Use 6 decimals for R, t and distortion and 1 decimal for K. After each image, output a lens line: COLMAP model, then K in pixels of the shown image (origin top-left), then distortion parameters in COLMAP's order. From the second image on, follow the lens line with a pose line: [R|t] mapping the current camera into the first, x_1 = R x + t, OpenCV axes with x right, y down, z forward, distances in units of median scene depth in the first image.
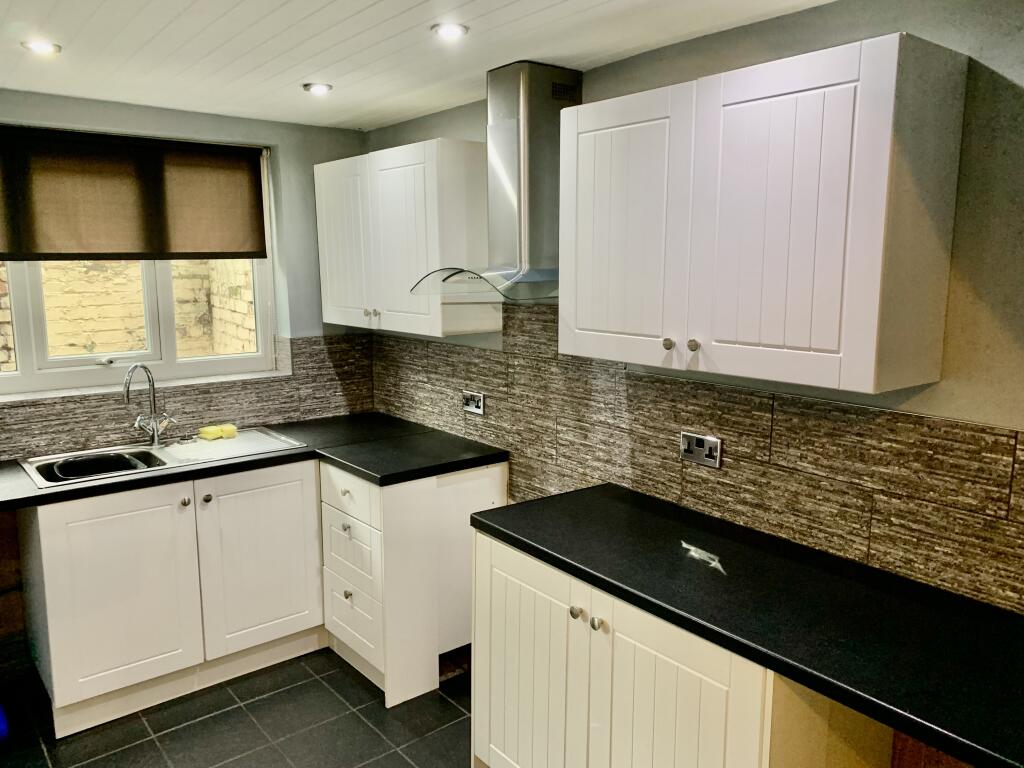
lens RADIAL K [[770.7, 0, 515.4], [0, 770.7, 383.2], [0, 0, 1]] dist [0.003780, 0.002479]
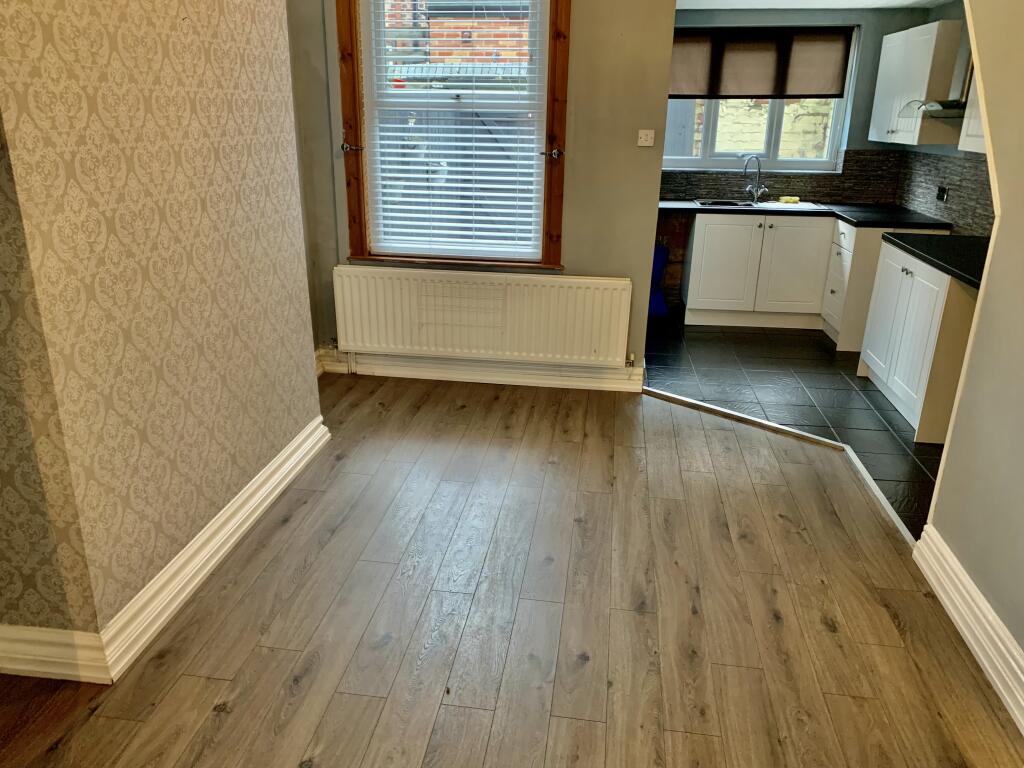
lens RADIAL K [[770.7, 0, 511.9], [0, 770.7, 386.6], [0, 0, 1]] dist [0.003780, 0.002479]
pose [[0.687240, 0.252685, -0.681066, 0.492676], [-0.122168, 0.964402, 0.234531, 0.136833], [0.716084, -0.077974, 0.693645, -0.724922]]
